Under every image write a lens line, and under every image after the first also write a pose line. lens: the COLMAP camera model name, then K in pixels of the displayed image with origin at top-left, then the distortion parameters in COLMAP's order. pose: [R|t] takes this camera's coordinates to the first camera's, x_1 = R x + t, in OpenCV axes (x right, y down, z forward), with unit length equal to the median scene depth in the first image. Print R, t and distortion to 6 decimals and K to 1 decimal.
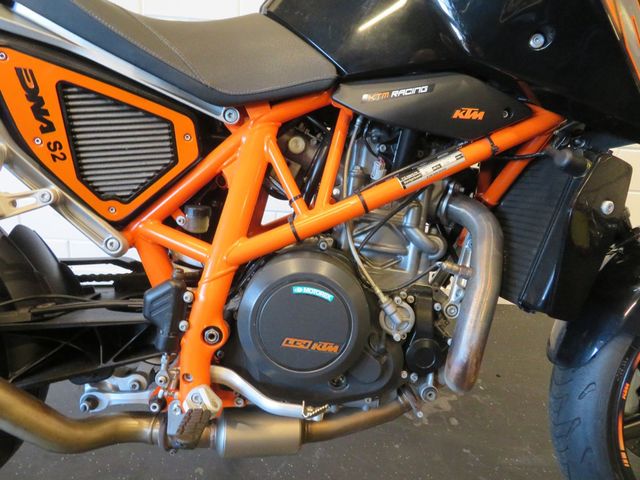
lens RADIAL K [[454.7, 0, 320.0], [0, 454.7, 240.0], [0, 0, 1]] dist [-0.002985, -0.000148]
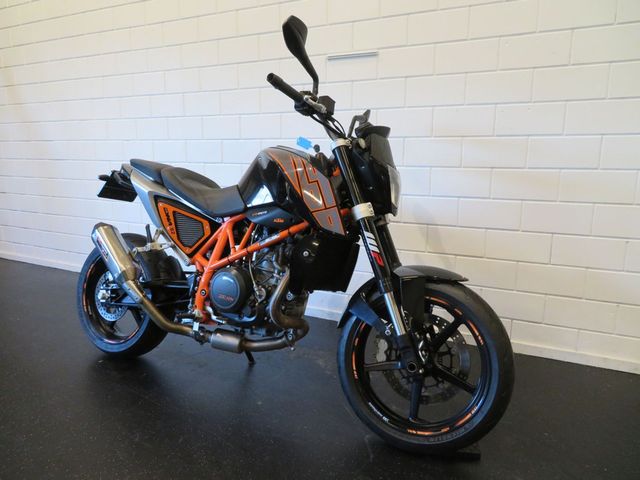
lens RADIAL K [[454.7, 0, 320.0], [0, 454.7, 240.0], [0, 0, 1]] dist [-0.002985, -0.000148]
pose [[0.879426, 0.025207, -0.475367, 1.823425], [-0.103379, 0.984878, -0.139026, 0.204106], [0.464674, 0.171407, 0.868733, -1.277734]]
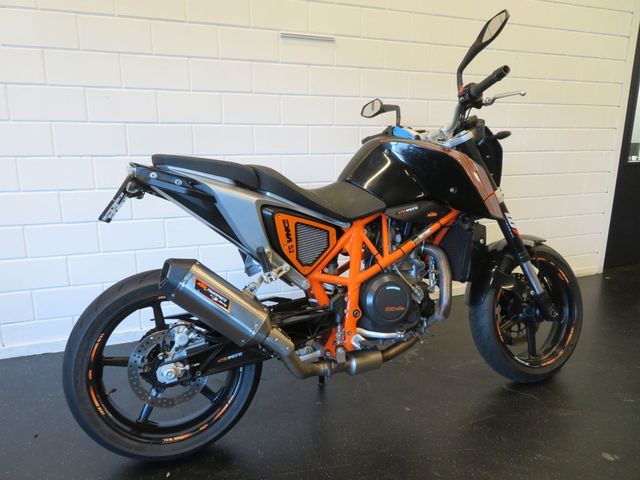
lens RADIAL K [[454.7, 0, 320.0], [0, 454.7, 240.0], [0, 0, 1]] dist [-0.002985, -0.000148]
pose [[0.941498, -0.136045, 0.308340, -1.132670], [0.166223, 0.983331, -0.073690, -0.033520], [-0.293175, 0.120632, 0.948418, -1.336669]]
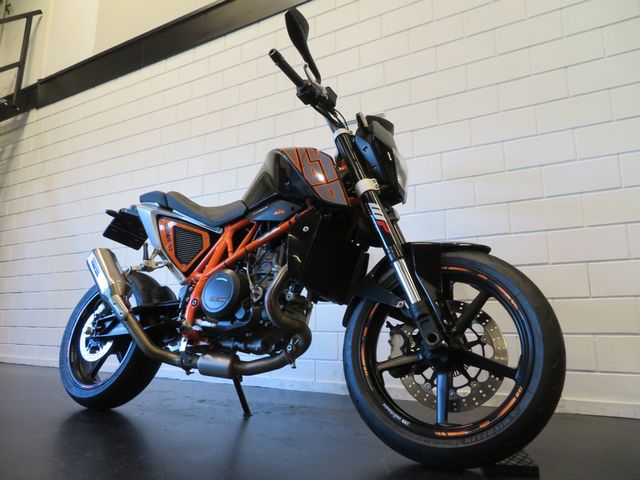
lens RADIAL K [[454.7, 0, 320.0], [0, 454.7, 240.0], [0, 0, 1]] dist [-0.002985, -0.000148]
pose [[0.851324, -0.162900, -0.498709, 1.754911], [-0.115642, 0.868929, -0.481237, 1.079473], [0.511736, 0.467361, 0.720902, -0.704511]]
